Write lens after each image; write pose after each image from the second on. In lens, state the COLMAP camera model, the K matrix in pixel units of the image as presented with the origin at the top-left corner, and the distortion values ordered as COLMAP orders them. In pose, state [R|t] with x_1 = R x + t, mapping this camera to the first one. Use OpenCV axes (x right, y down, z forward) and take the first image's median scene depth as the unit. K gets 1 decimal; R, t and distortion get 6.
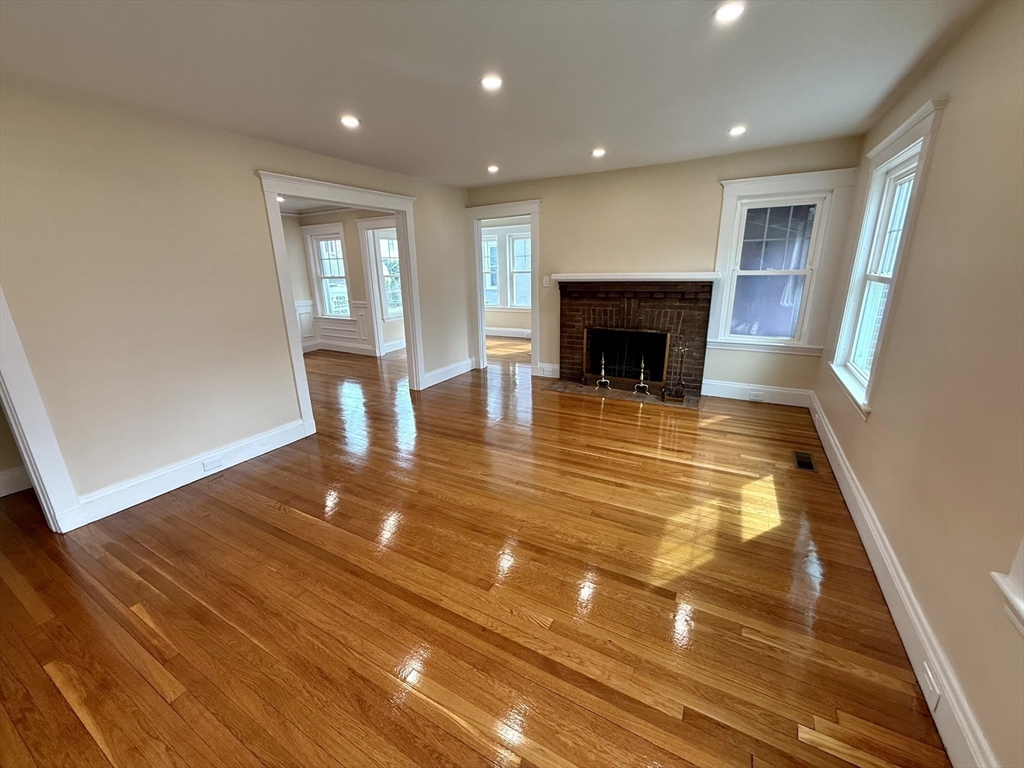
lens RADIAL K [[406.1, 0, 509.0], [0, 406.1, 381.9], [0, 0, 1]] dist [-0.001377, -0.000023]
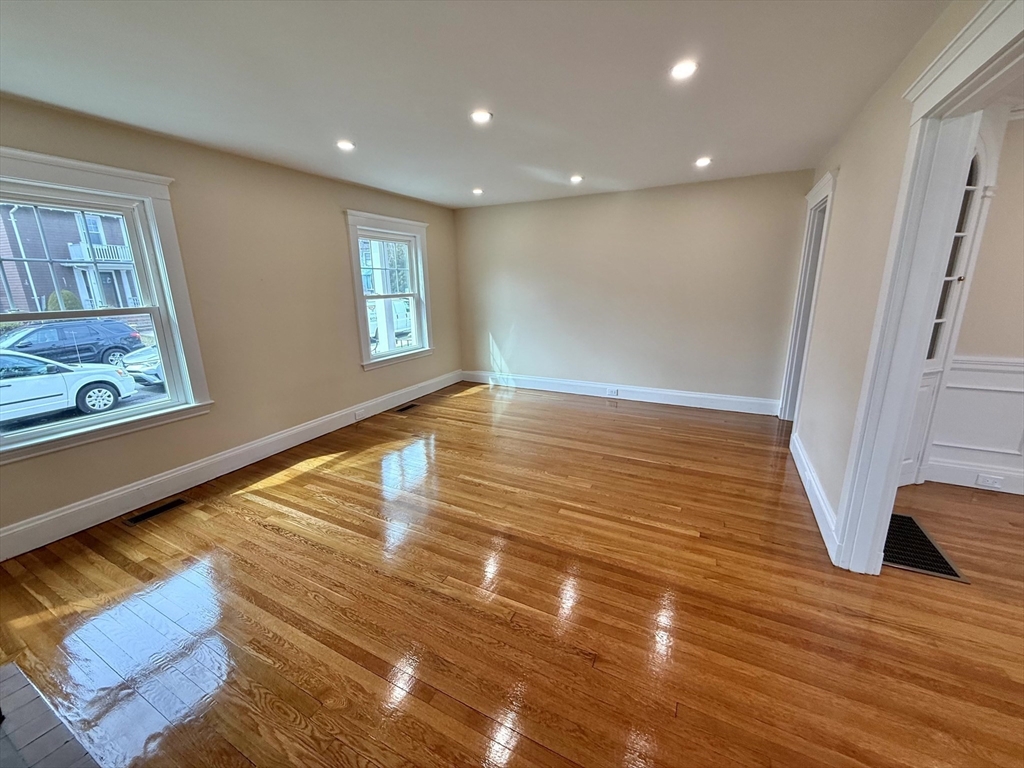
lens RADIAL K [[410.5, 0, 514.5], [0, 410.5, 380.9], [0, 0, 1]] dist [-0.001534, 0.000102]
pose [[-0.997972, 0.051896, -0.036848, -0.032438], [0.026677, 0.866696, 0.498124, -0.373316], [0.057787, 0.496131, -0.866323, 1.296762]]
